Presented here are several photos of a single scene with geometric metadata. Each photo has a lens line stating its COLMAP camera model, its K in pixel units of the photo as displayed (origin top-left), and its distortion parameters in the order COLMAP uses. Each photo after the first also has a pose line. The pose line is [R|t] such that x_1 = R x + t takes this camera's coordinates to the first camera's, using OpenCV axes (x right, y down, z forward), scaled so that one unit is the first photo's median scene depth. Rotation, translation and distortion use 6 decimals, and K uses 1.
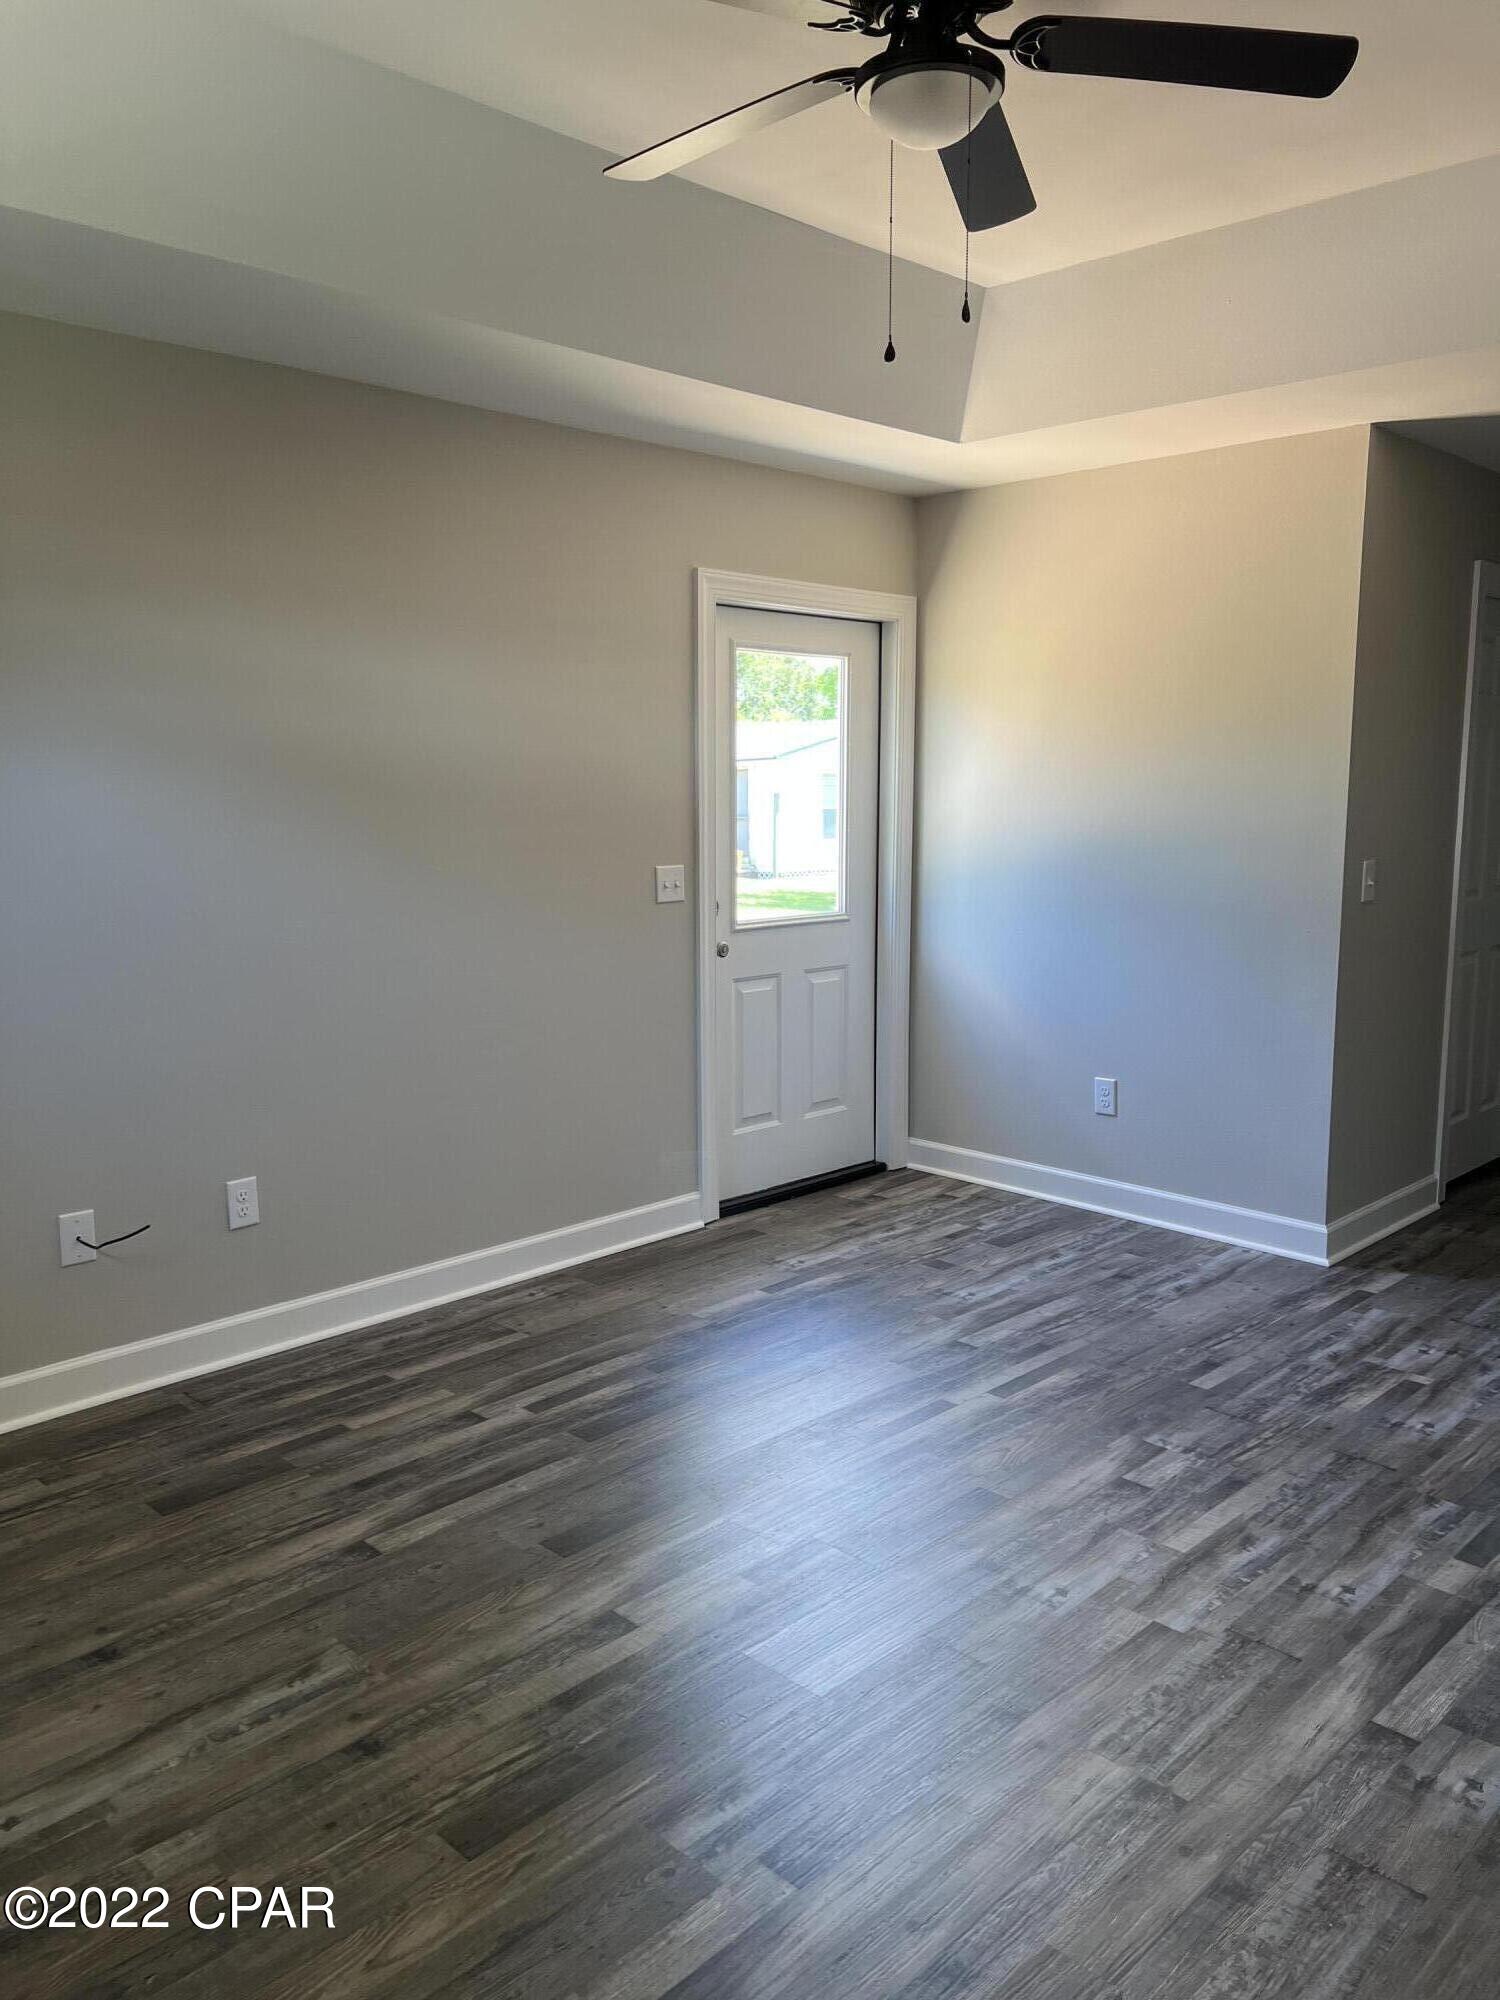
lens RADIAL K [[1506.9, 0, 736.9], [0, 1506.9, 1033.8], [0, 0, 1]] dist [-0.004657, -0.009188]
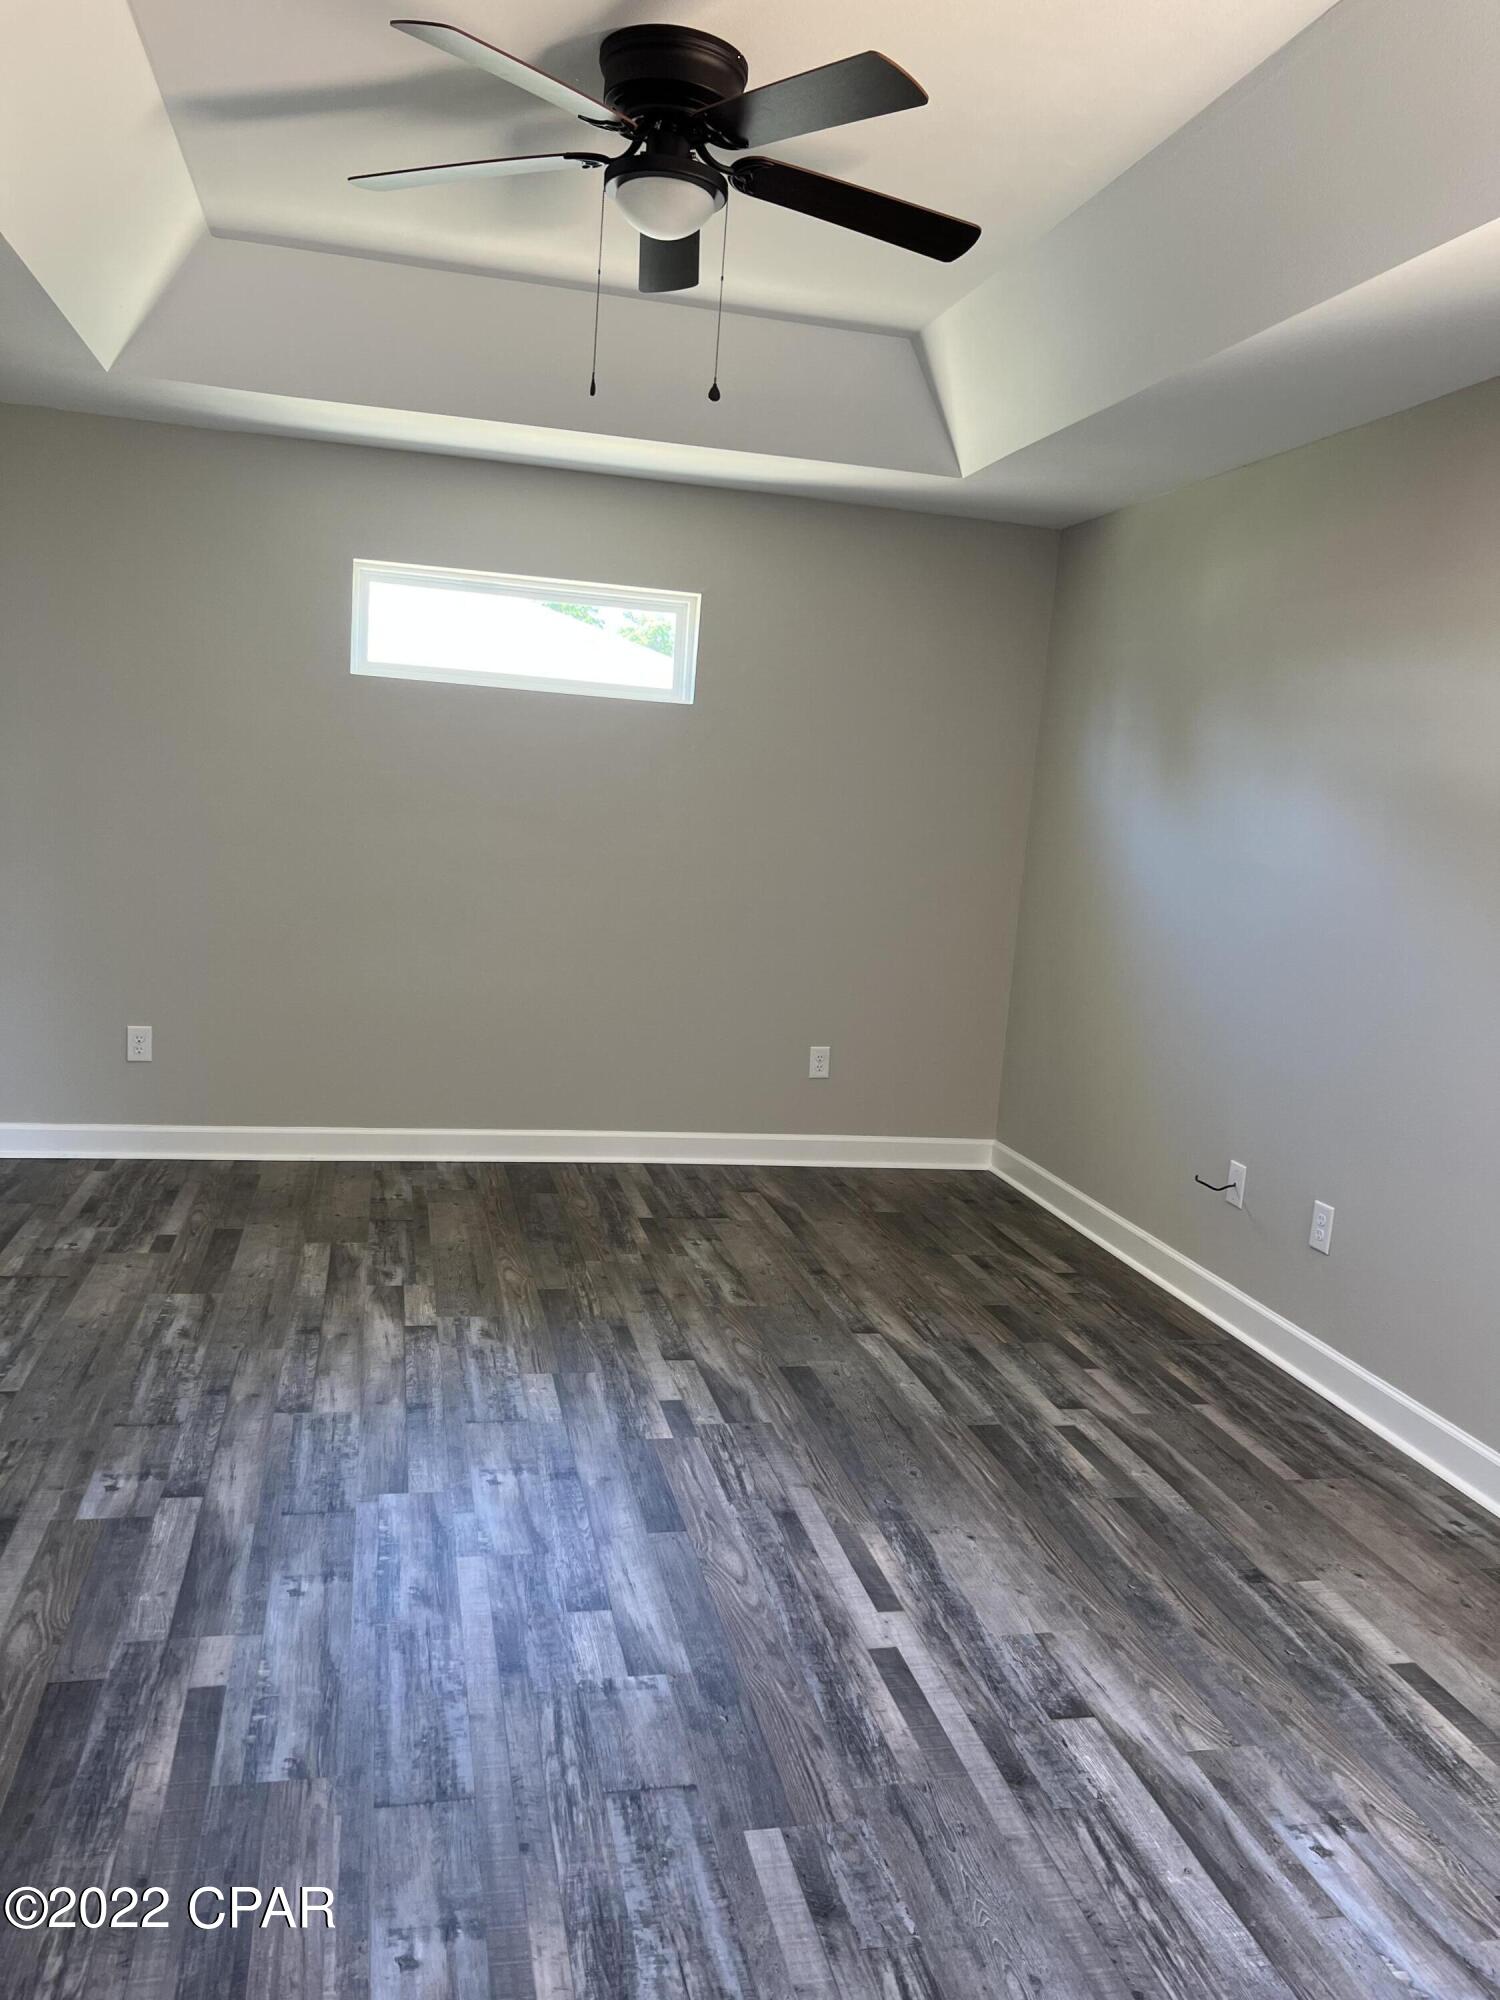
lens RADIAL K [[1506.9, 0, 736.9], [0, 1506.9, 1033.8], [0, 0, 1]] dist [-0.004657, -0.009188]
pose [[-0.526835, 0.110689, -0.842729, 0.932532], [-0.211520, 0.943219, 0.256121, -0.242145], [0.823228, 0.313188, -0.473508, 1.432296]]
